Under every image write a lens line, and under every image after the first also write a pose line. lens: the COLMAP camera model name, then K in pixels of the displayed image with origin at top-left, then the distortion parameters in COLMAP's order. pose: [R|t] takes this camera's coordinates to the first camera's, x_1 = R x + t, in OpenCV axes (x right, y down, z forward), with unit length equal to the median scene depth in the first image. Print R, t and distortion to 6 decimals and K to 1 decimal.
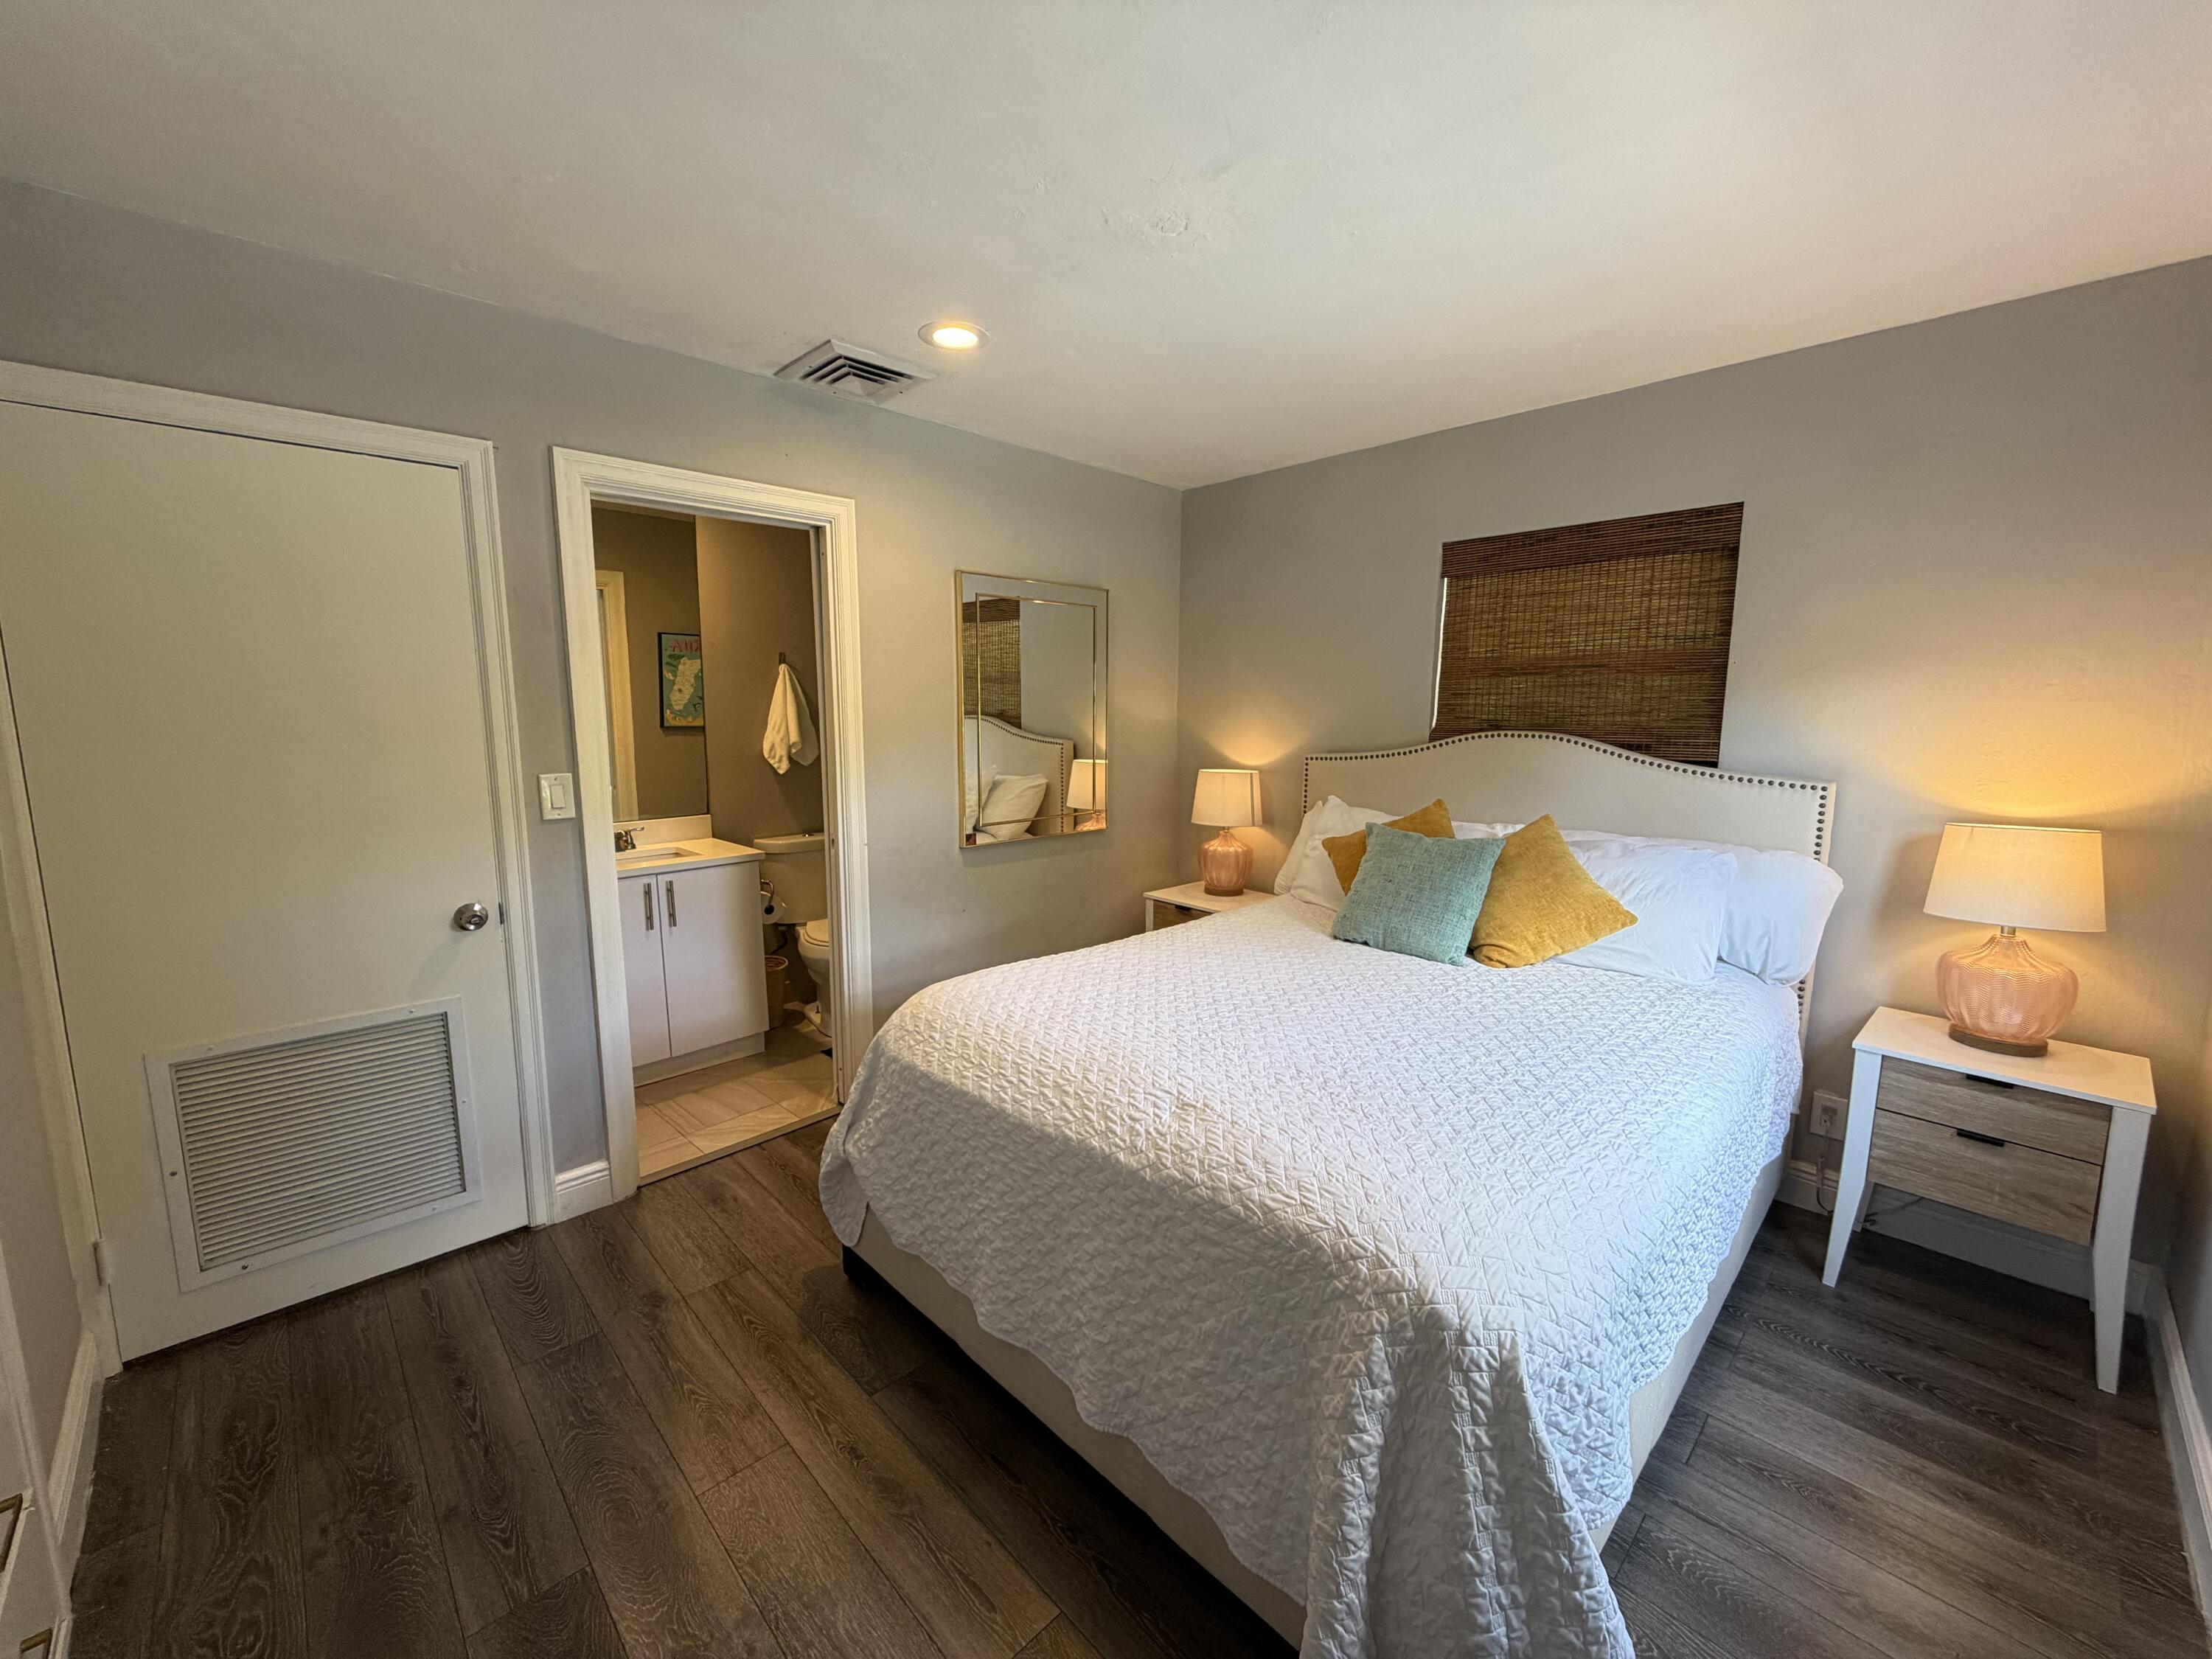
lens RADIAL K [[879.2, 0, 1104.1], [0, 879.2, 827.2], [0, 0, 1]] dist [-0.000843, 0.000669]
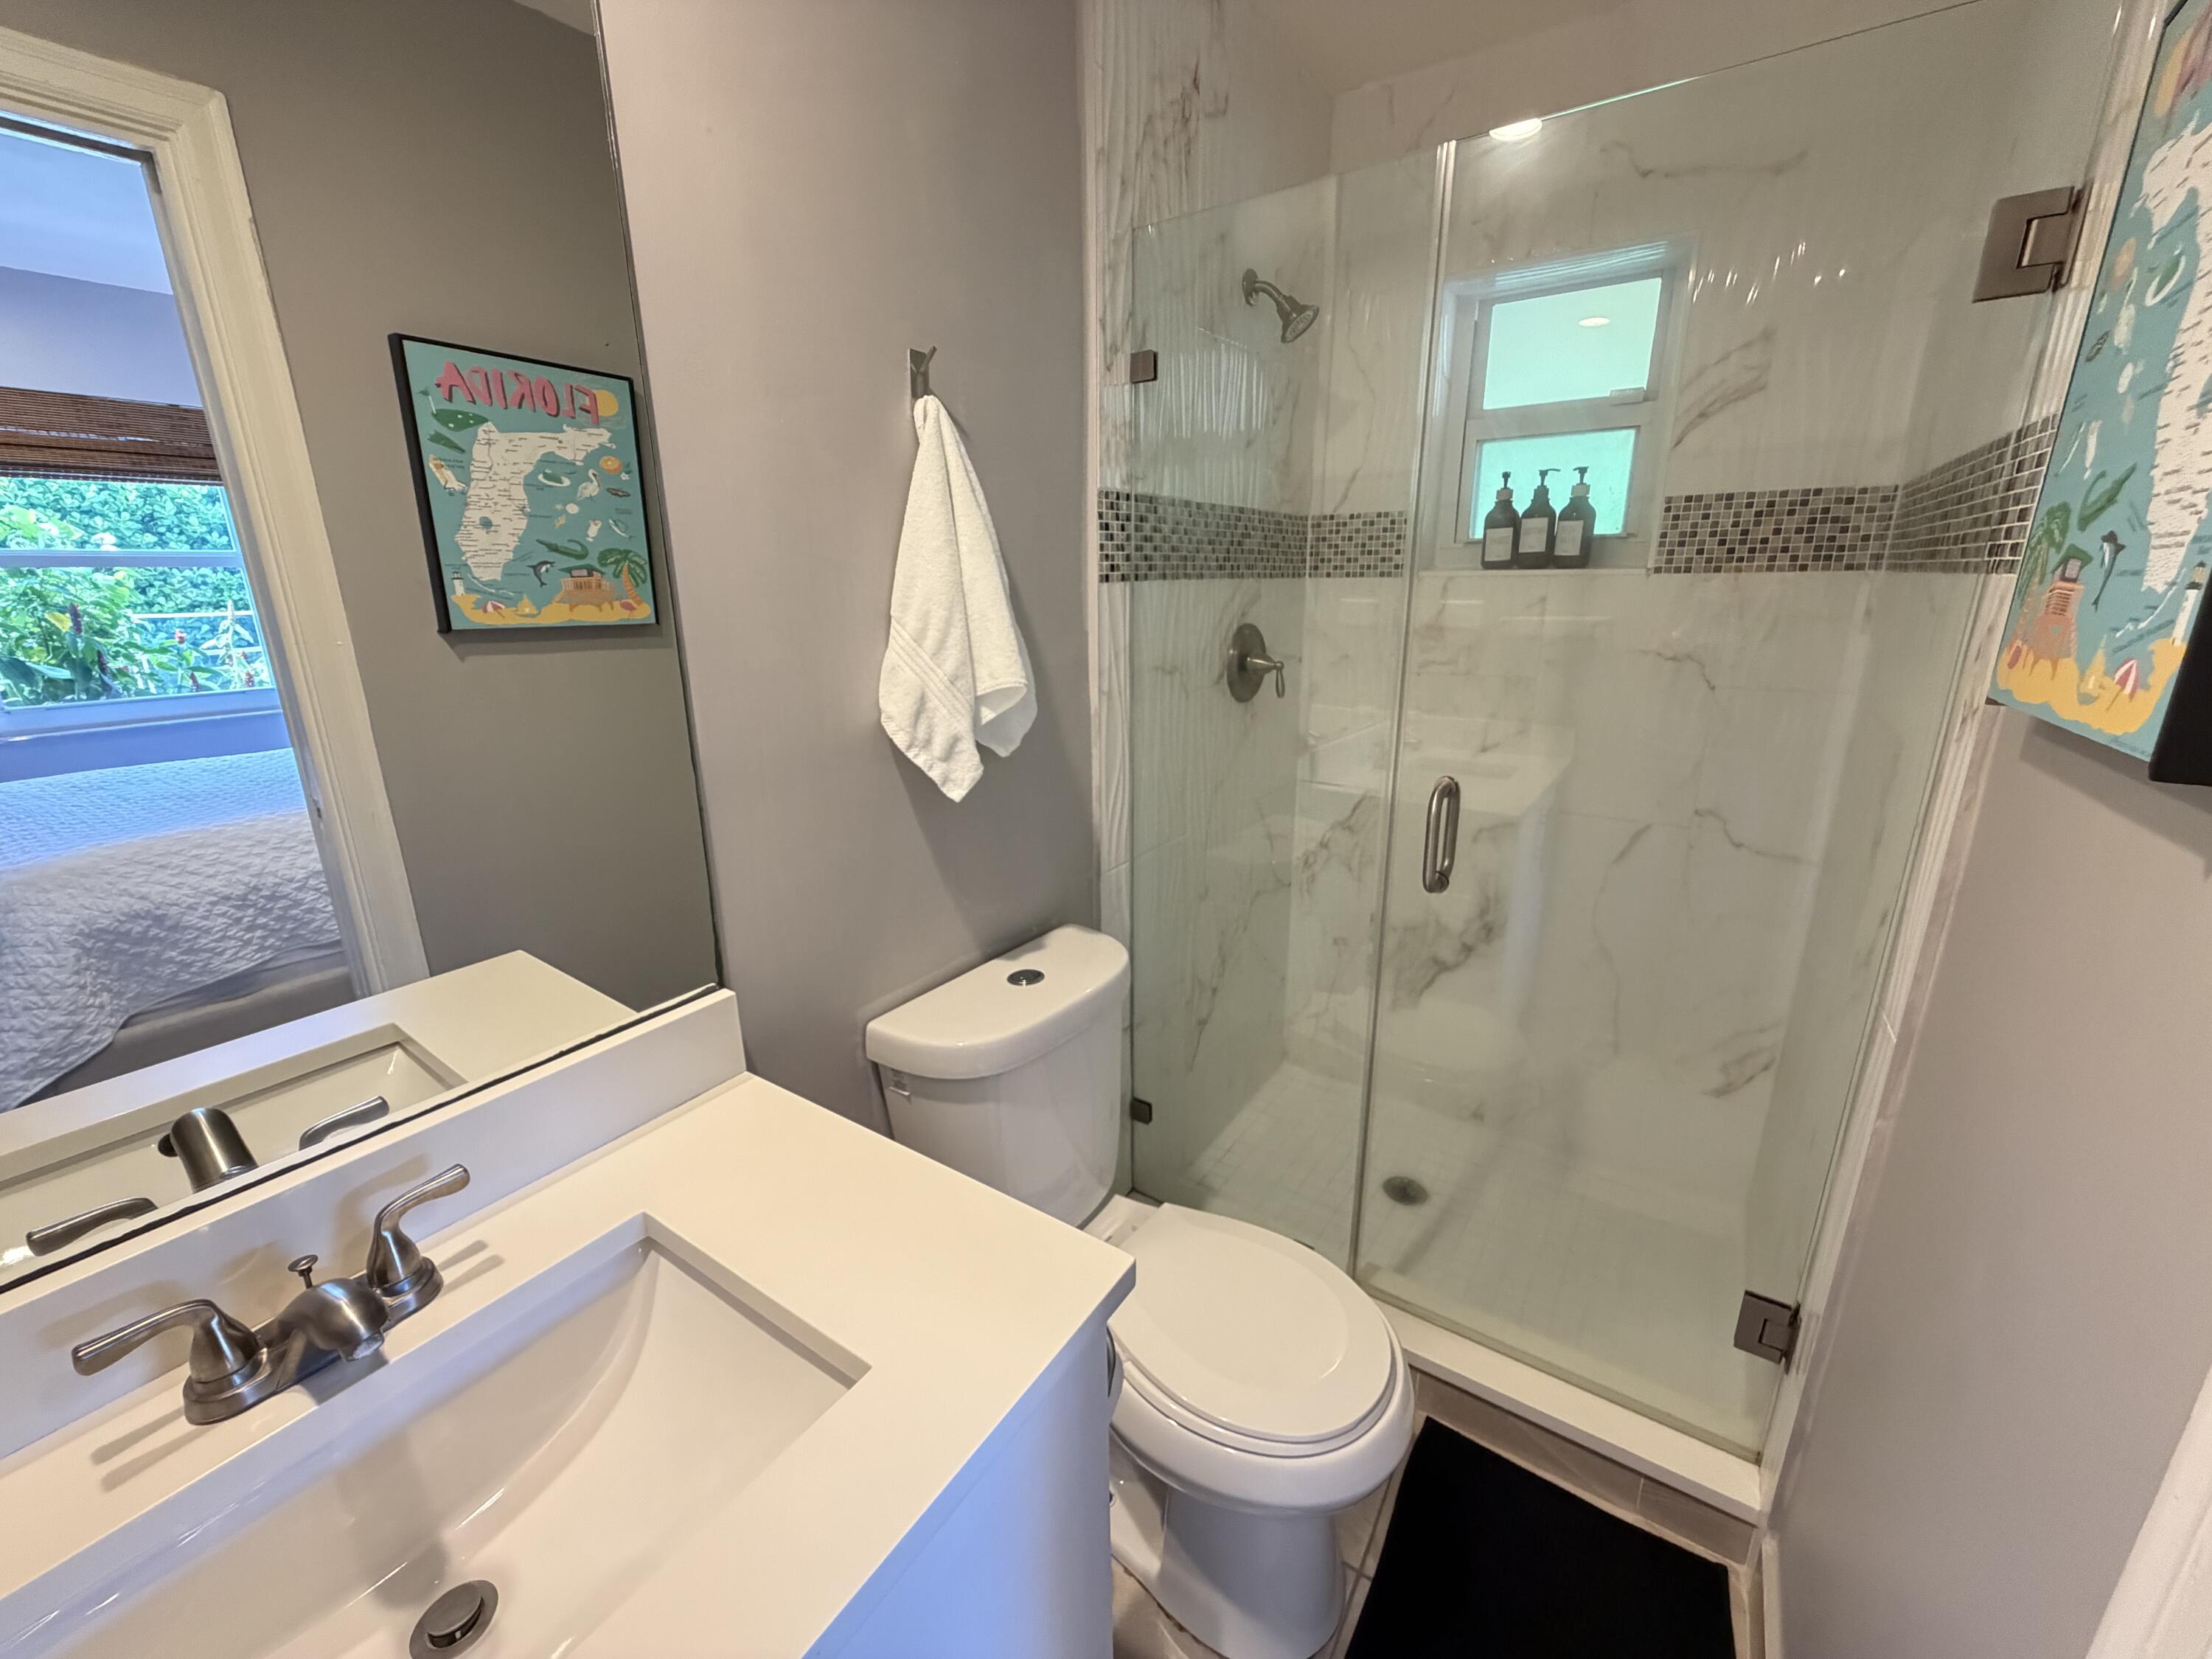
lens RADIAL K [[879.2, 0, 1096.7], [0, 879.2, 832.3], [0, 0, 1]] dist [-0.000843, 0.000669]
pose [[0.982651, -0.064999, 0.173699, -0.633628], [0.039484, 0.988422, 0.146502, -0.153463], [-0.181211, -0.137102, 0.973841, 1.212341]]
